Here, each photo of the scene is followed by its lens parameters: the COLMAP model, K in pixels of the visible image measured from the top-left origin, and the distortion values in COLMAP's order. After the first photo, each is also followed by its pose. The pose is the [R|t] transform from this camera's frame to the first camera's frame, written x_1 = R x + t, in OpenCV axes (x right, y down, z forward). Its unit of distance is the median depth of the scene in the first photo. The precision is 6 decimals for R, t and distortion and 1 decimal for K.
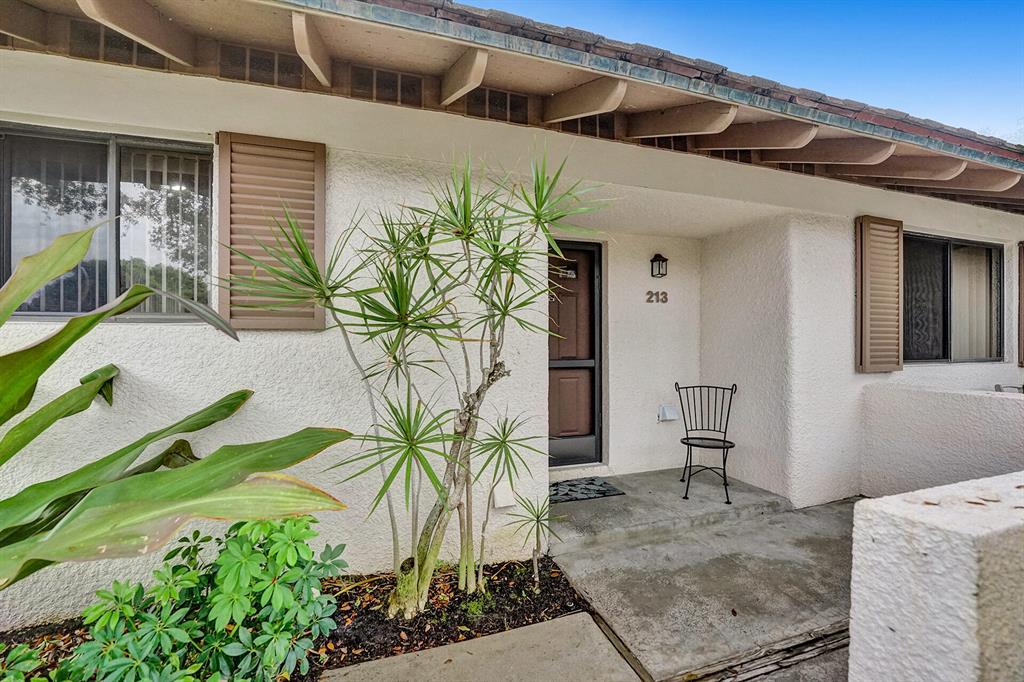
lens RADIAL K [[431.3, 0, 516.1], [0, 431.3, 351.3], [0, 0, 1]] dist [-0.018057, 0.000302]
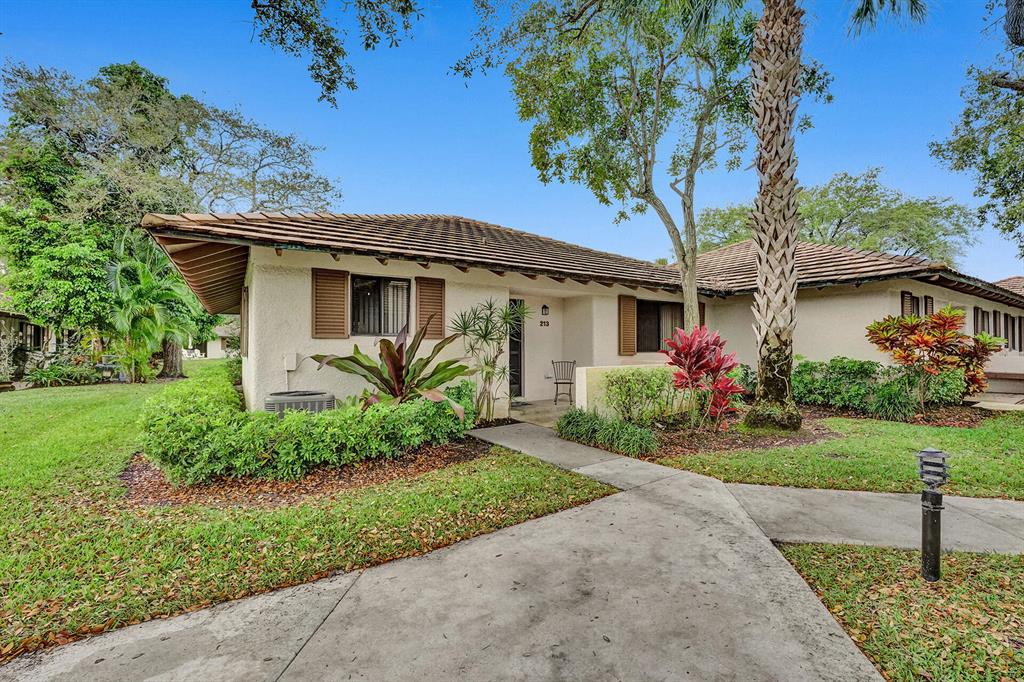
lens RADIAL K [[414.4, 0, 513.5], [0, 414.4, 352.0], [0, 0, 1]] dist [-0.001122, -0.000171]
pose [[0.969092, -0.000123, 0.246700, -0.435808], [0.000501, 0.999999, -0.001467, 0.034372], [-0.246699, 0.001545, 0.969091, -1.271193]]
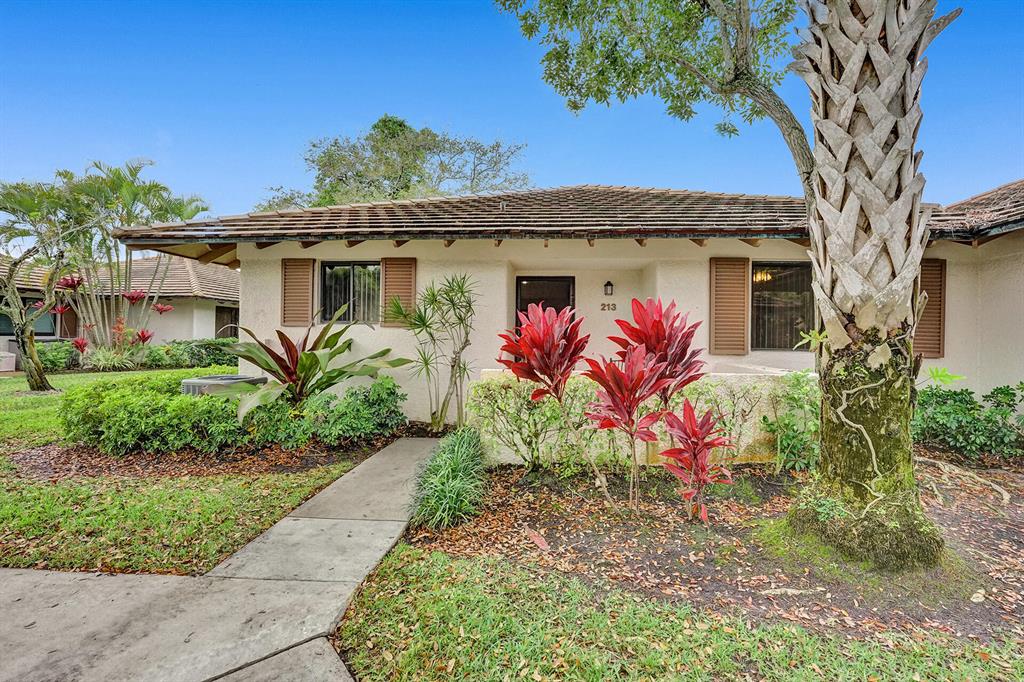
lens RADIAL K [[434.7, 0, 512.0], [0, 434.7, 341.0], [0, 0, 1]] dist [-0.014556, -0.000103]
pose [[0.924250, 0.020885, -0.381216, 0.705738], [-0.022855, 0.999739, -0.000641, 0.016796], [0.381103, 0.009305, 0.924486, -0.780469]]
